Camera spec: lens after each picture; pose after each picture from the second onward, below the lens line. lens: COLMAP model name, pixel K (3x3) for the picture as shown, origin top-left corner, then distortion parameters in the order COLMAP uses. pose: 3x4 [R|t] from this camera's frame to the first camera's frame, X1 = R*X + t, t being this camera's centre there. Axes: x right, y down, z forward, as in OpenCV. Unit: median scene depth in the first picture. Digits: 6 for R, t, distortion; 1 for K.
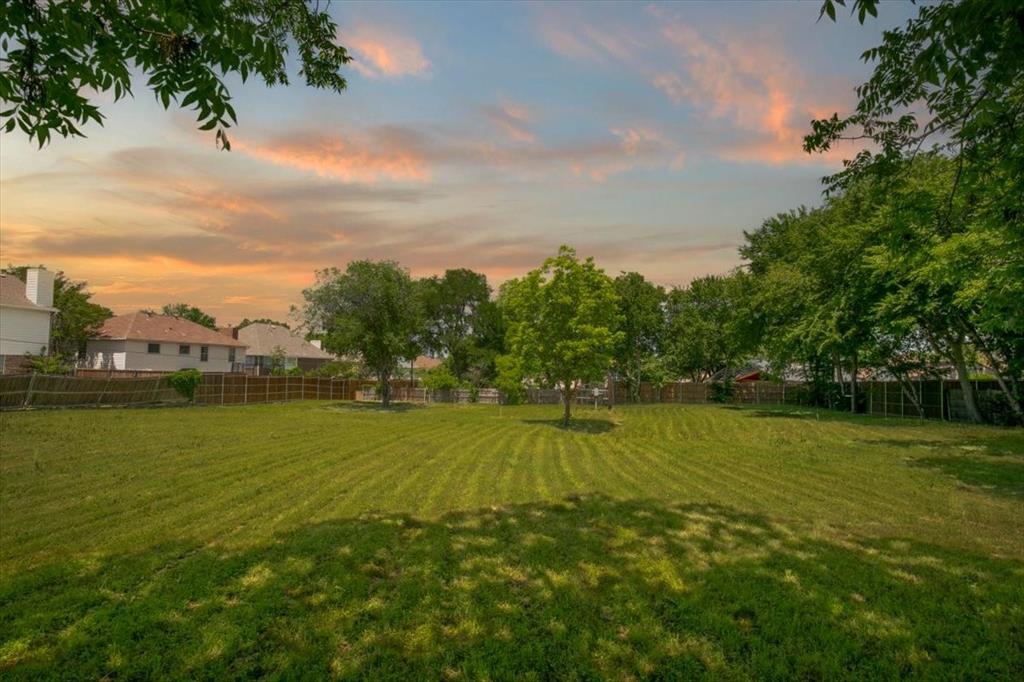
lens RADIAL K [[492.6, 0, 512.0], [0, 492.6, 341.0], [0, 0, 1]] dist [-0.003378, -0.000112]
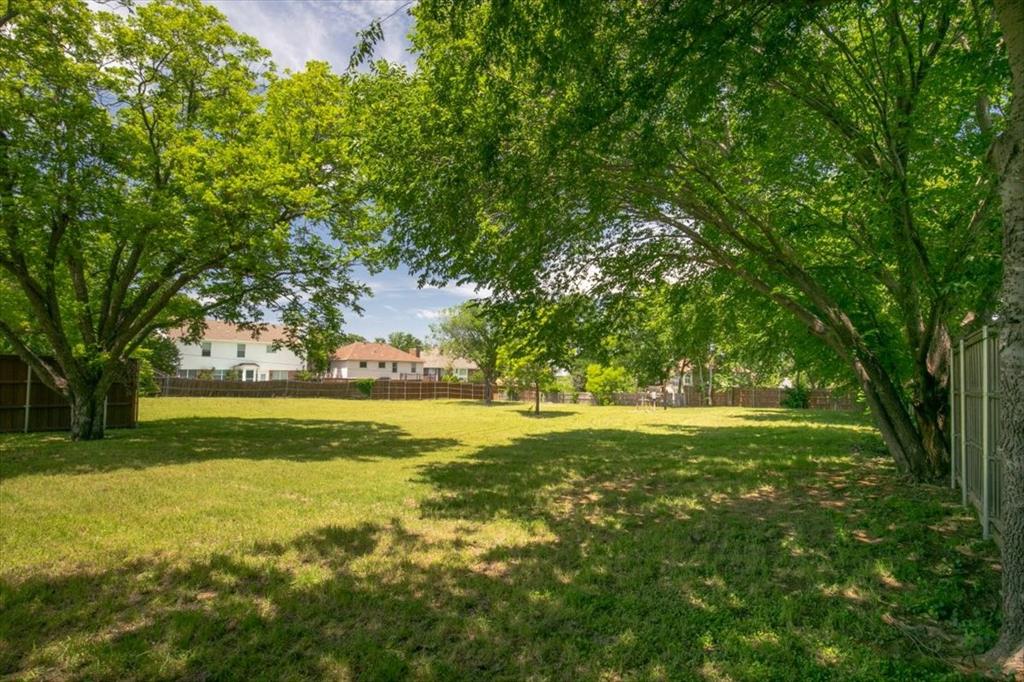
lens RADIAL K [[492.6, 0, 512.0], [0, 492.6, 341.0], [0, 0, 1]] dist [-0.003378, -0.000112]
pose [[0.888709, -0.039398, -0.456776, 0.406400], [0.031750, 0.999198, -0.024409, -0.007017], [0.457371, 0.007190, 0.889247, -0.192371]]
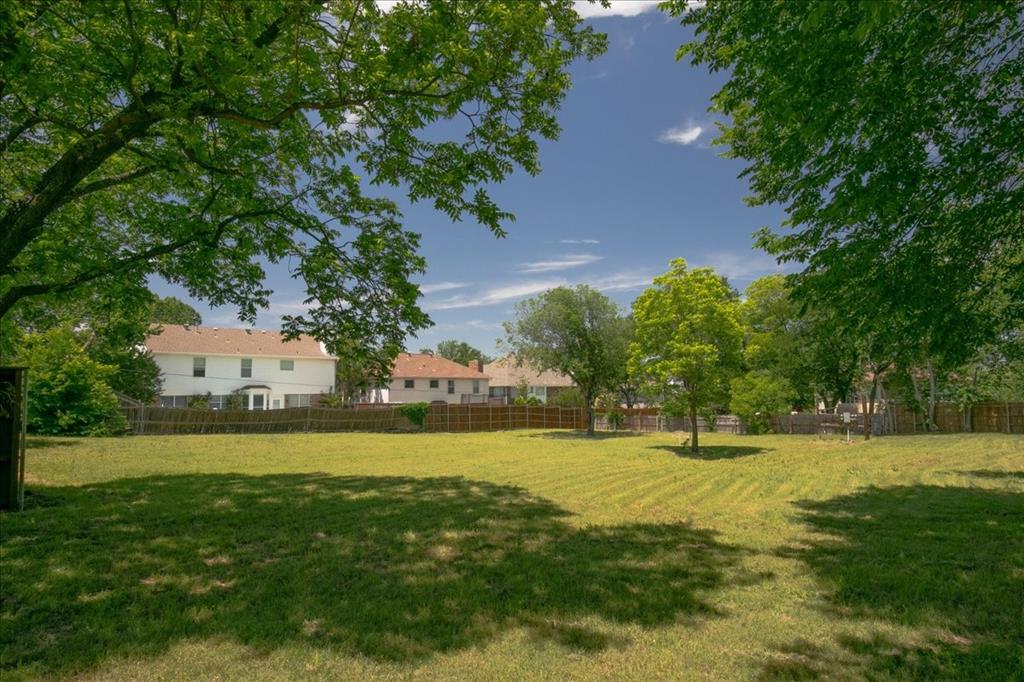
lens RADIAL K [[611.2, 0, 530.2], [0, 611.2, 343.7], [0, 0, 1]] dist [-0.016739, -0.000332]
pose [[0.849635, -0.073466, -0.522229, 0.256143], [0.059363, 0.997279, -0.043715, 0.000114], [0.524020, 0.006141, 0.851684, -0.077143]]
